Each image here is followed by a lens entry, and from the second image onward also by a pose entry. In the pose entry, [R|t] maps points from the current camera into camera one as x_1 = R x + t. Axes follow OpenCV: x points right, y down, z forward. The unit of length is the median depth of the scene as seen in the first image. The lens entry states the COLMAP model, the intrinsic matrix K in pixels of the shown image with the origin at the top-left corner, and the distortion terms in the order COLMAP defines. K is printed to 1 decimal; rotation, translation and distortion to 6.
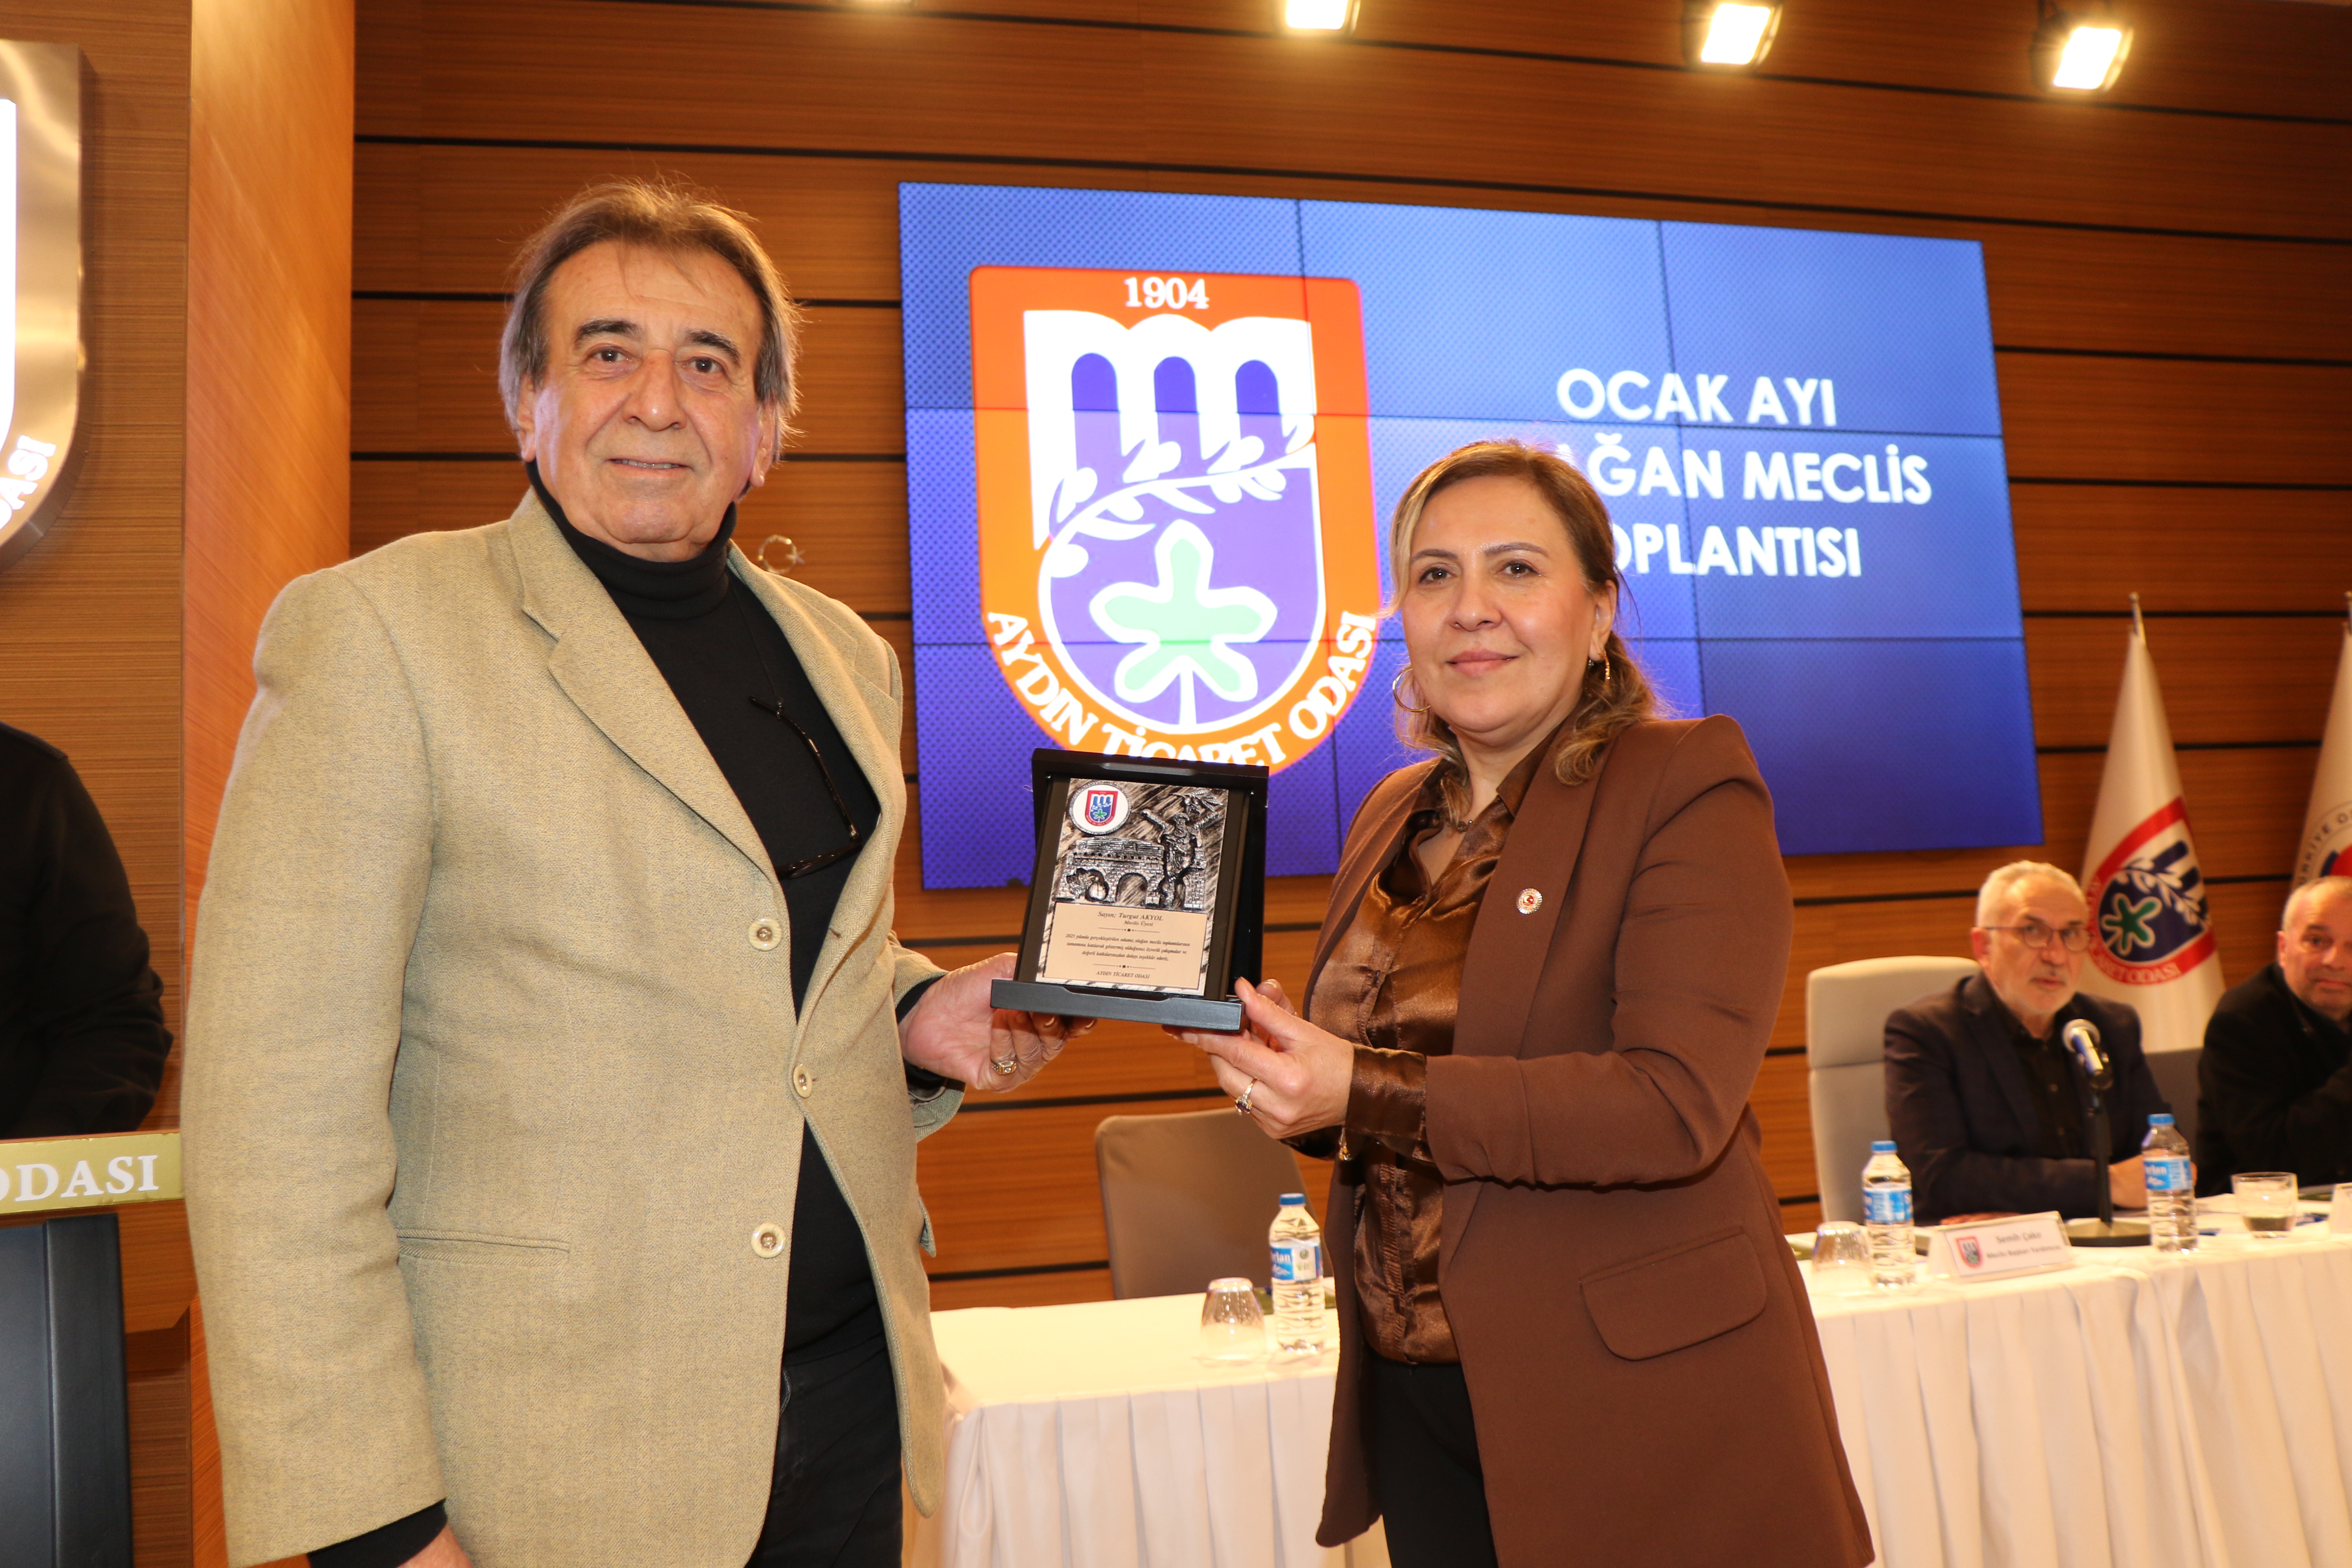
lens RADIAL K [[2056.9, 0, 1178.4], [0, 2056.9, 802.2], [0, 0, 1]] dist [-0.170309, 0.199900]
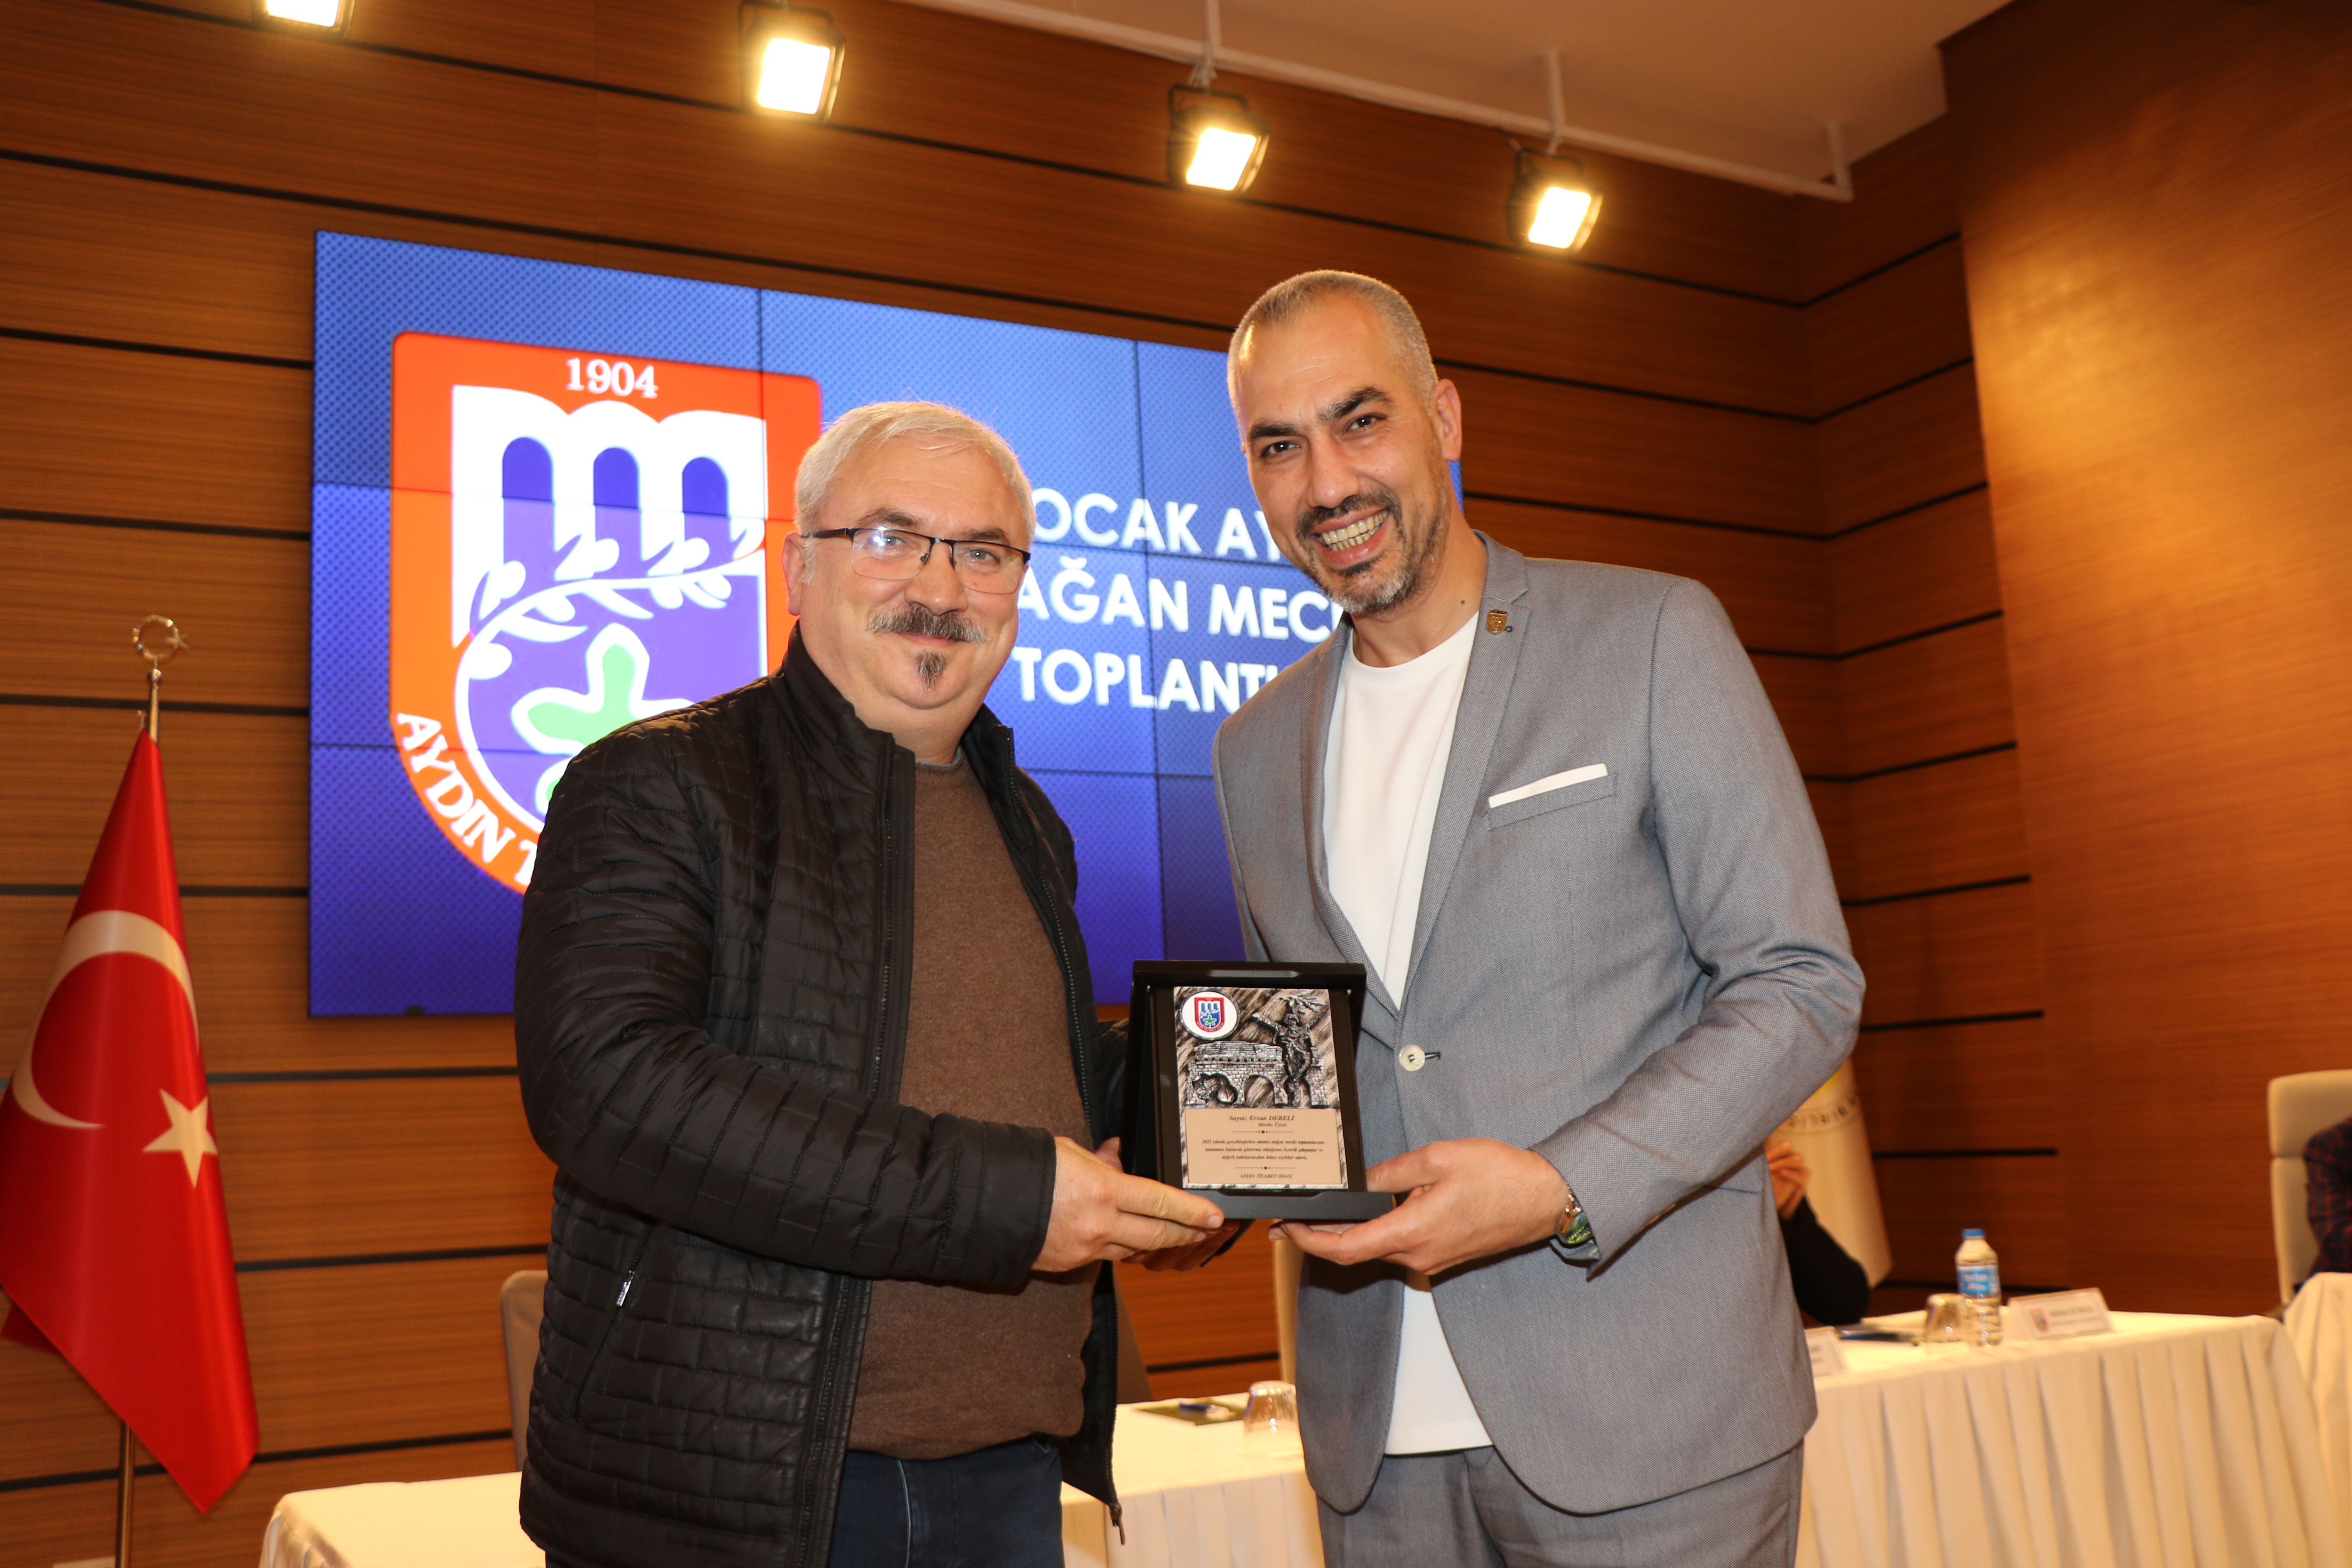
lens RADIAL K [[2244.5, 0, 1157.6], [0, 2244.5, 838.2], [0, 0, 1]] dist [-0.155799, 0.261716]
pose [[0.968327, 0.040684, 0.246350, -0.005091], [-0.031468, 0.998654, -0.041233, -0.006770], [-0.247696, 0.032175, 0.968303, -0.030878]]
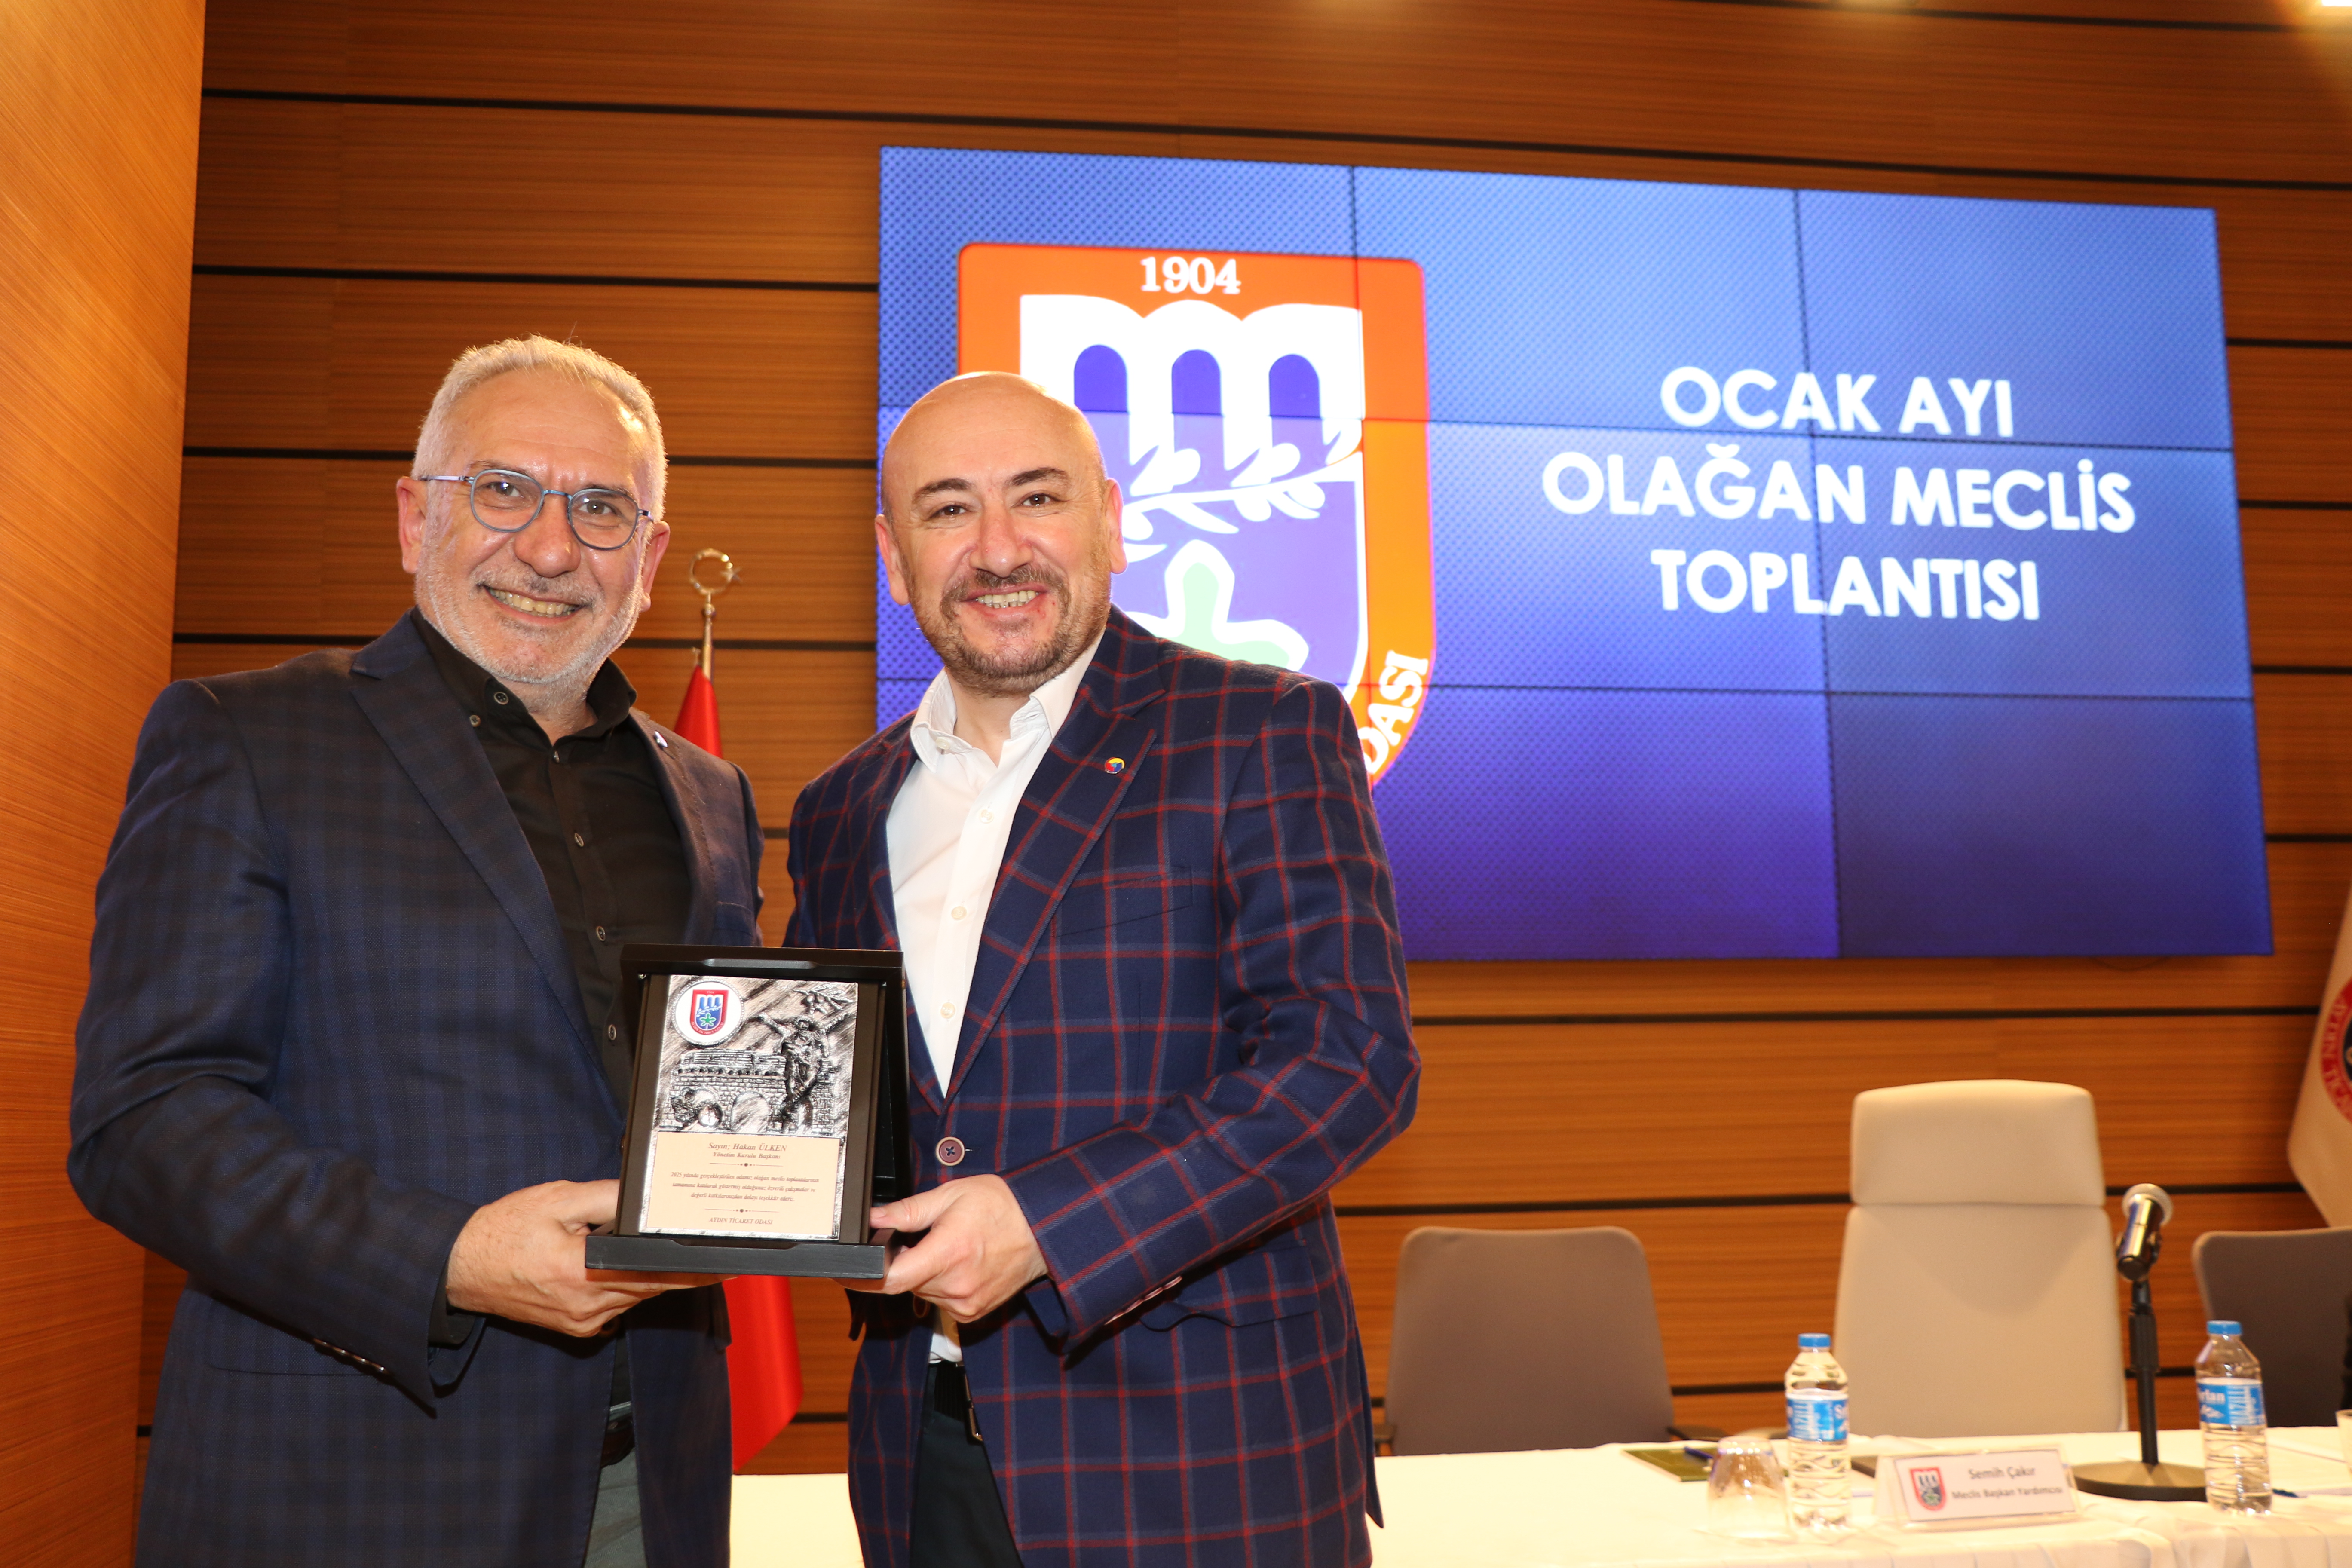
lens RADIAL K [[2287.7, 0, 1135.8], [0, 2287.7, 810.1], [0, 0, 1]] dist [-0.143996, 0.254637]
pose [[0.992519, 0.026557, -0.119169, 0.089632], [-0.029846, 0.999219, -0.025899, -0.000015], [0.118388, 0.029262, 0.992536, 0.055505]]
